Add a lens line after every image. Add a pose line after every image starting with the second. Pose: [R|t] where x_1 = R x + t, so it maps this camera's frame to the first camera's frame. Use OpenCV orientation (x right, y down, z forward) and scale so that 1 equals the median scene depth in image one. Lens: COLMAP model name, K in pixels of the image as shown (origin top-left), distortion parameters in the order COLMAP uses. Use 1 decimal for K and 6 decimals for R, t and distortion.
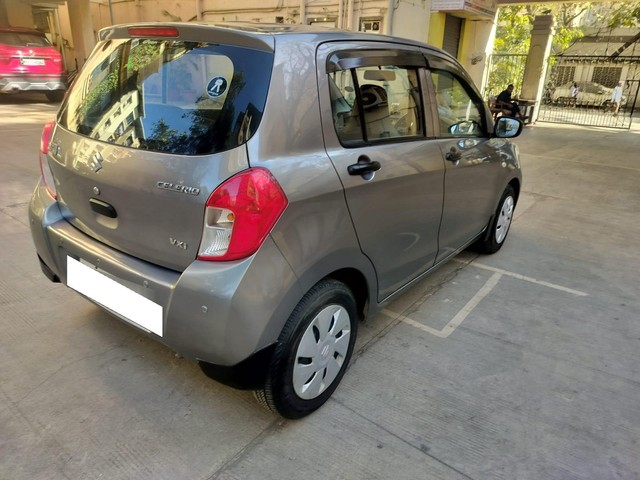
lens RADIAL K [[451.6, 0, 320.0], [0, 451.6, 240.0], [0, 0, 1]] dist [0.003529, -0.001110]
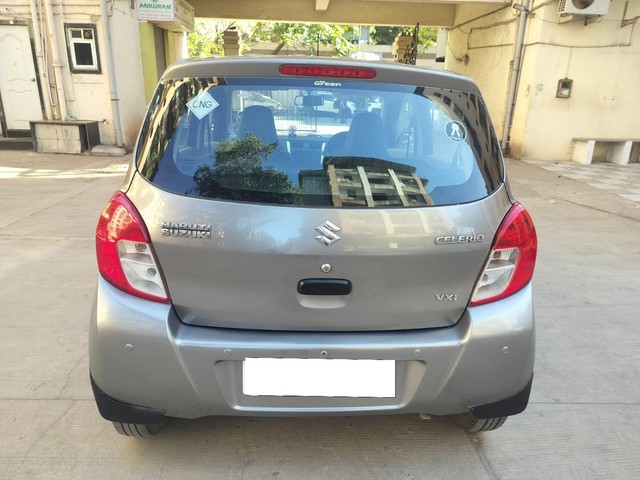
lens RADIAL K [[463.7, 0, 320.0], [0, 463.7, 240.0], [0, 0, 1]] dist [-0.007393, -0.005625]
pose [[0.761659, -0.214953, 0.611286, -0.641050], [0.227882, 0.971969, 0.057844, -0.133411], [-0.606585, 0.095243, 0.789293, 0.225820]]
